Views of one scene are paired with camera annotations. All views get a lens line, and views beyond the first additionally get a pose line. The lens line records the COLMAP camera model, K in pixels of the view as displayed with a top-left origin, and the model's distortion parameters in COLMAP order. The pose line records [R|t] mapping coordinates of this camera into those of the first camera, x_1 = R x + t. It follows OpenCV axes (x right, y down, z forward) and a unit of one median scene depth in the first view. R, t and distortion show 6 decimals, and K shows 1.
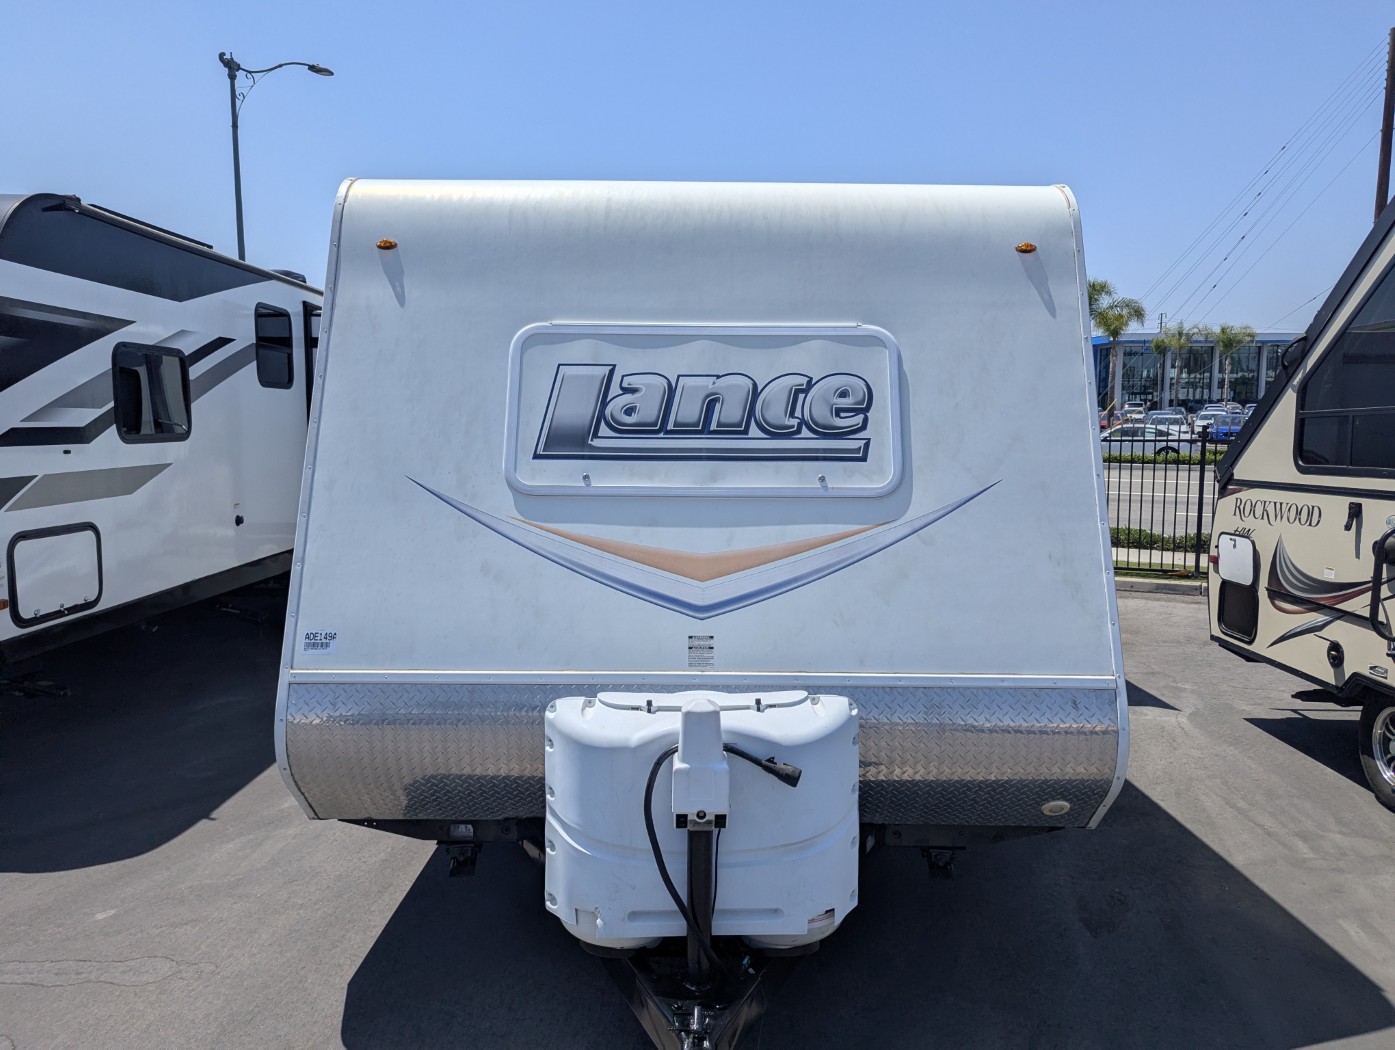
lens RADIAL K [[1001.0, 0, 699.9], [0, 1001.0, 531.1], [0, 0, 1]] dist [0.063065, -0.064527]
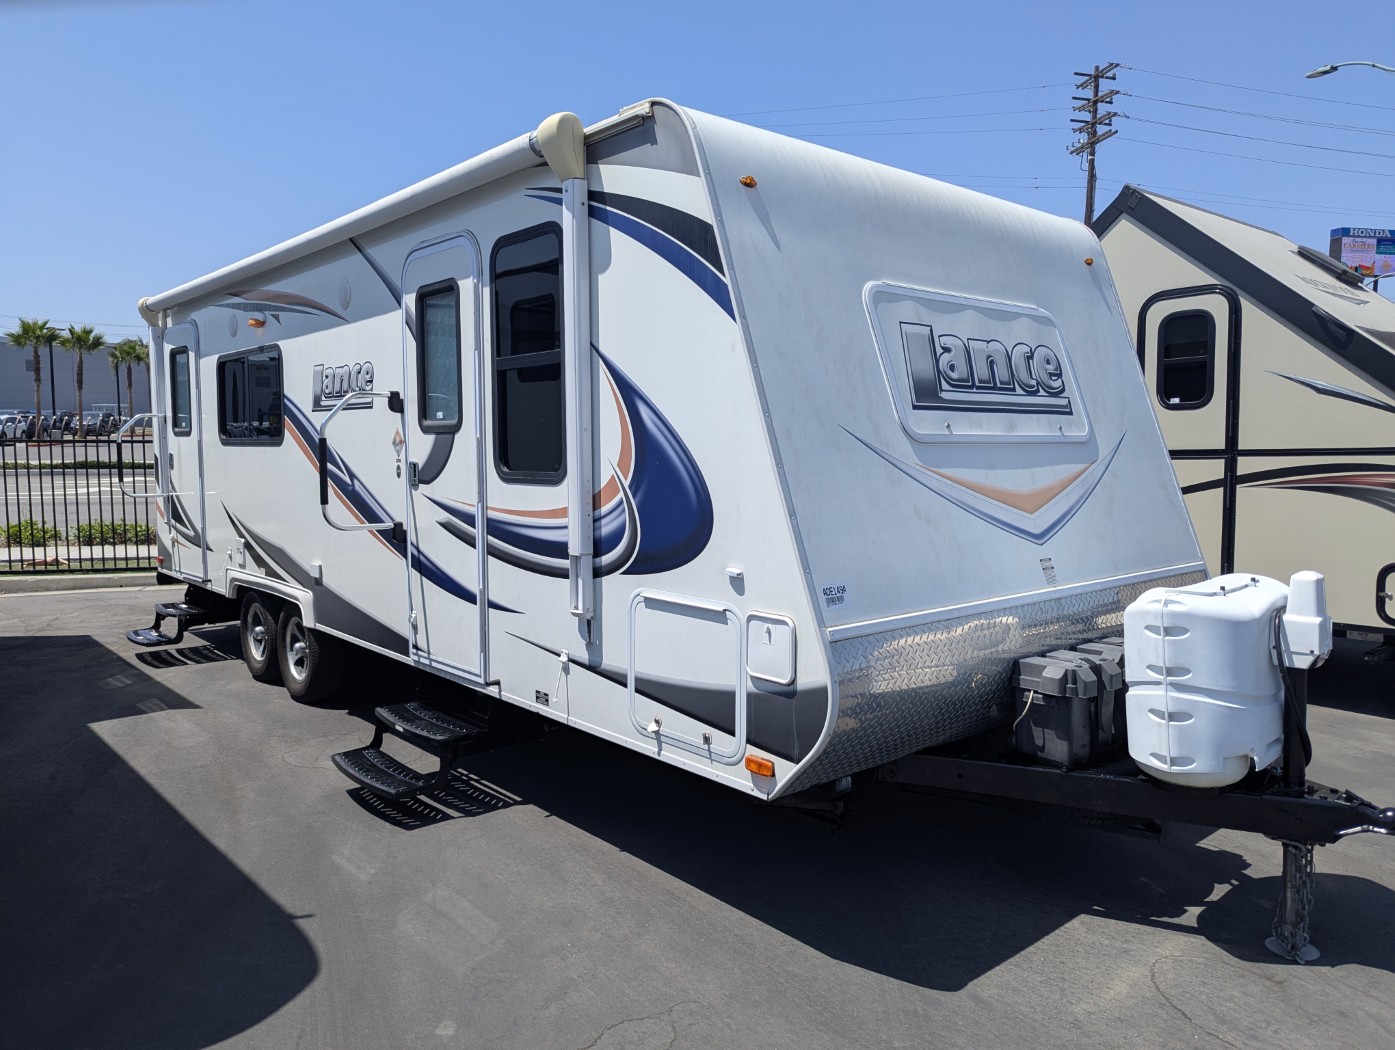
lens RADIAL K [[1001.0, 0, 699.9], [0, 1001.0, 531.1], [0, 0, 1]] dist [0.063065, -0.064527]
pose [[0.745221, -0.063107, 0.663825, -1.034445], [0.073531, 0.997218, 0.012254, 0.026606], [-0.662751, 0.039680, 0.747788, 0.358173]]
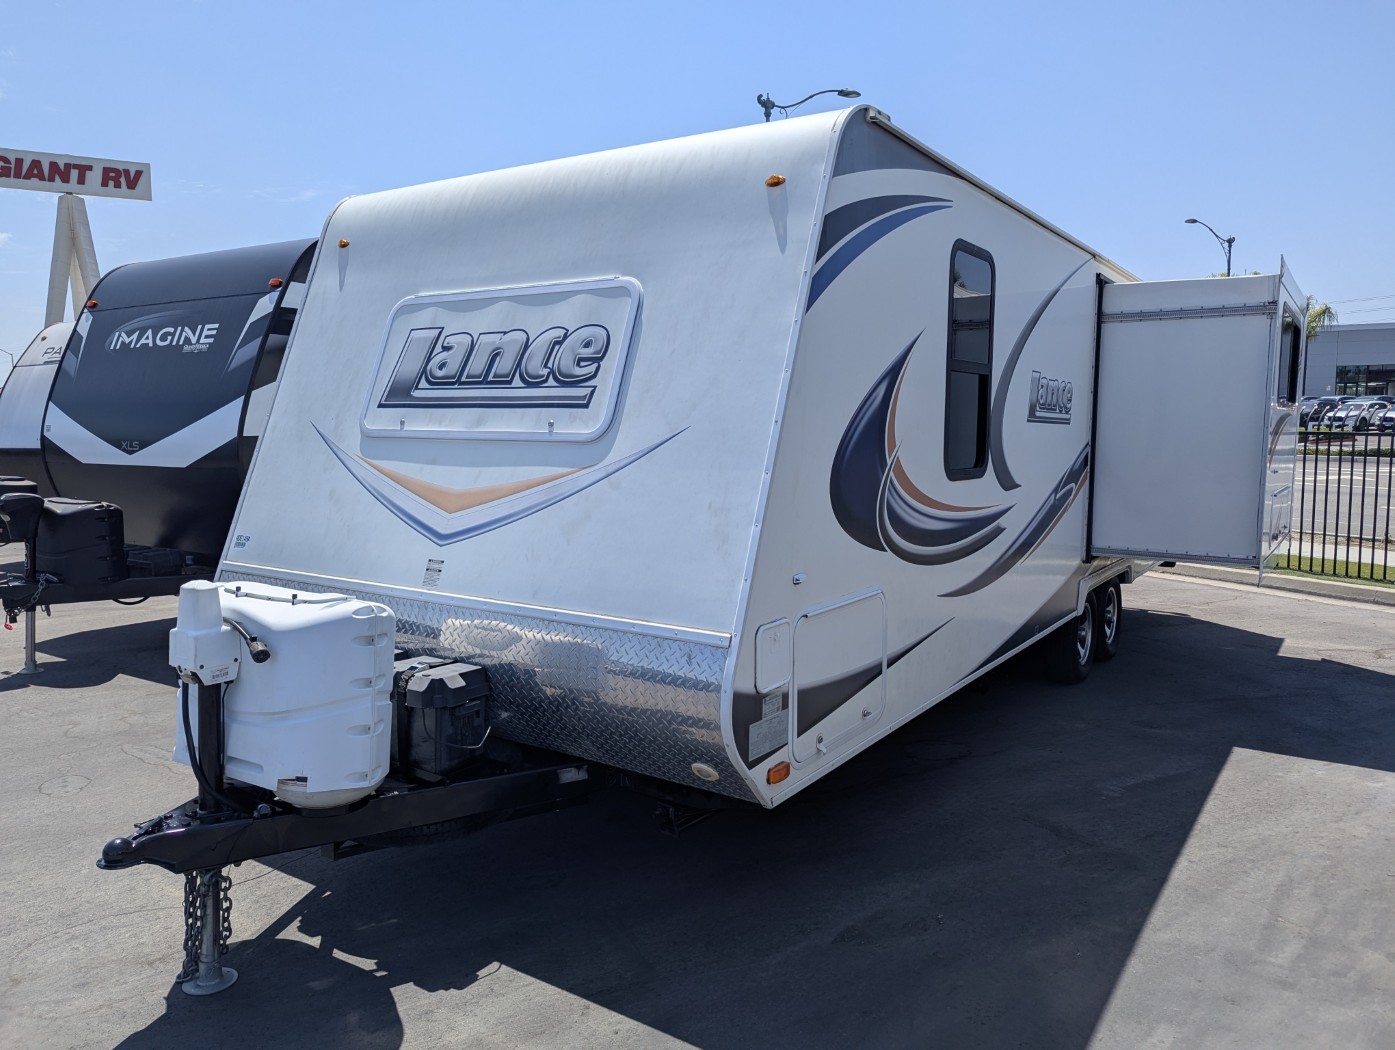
lens RADIAL K [[993.2, 0, 697.5], [0, 993.2, 525.0], [0, 0, 1]] dist [0.058559, -0.060277]
pose [[0.829792, 0.057544, -0.555098, 0.827998], [-0.061444, 0.998043, 0.011612, 0.032022], [0.554680, 0.024472, 0.831704, 0.208694]]
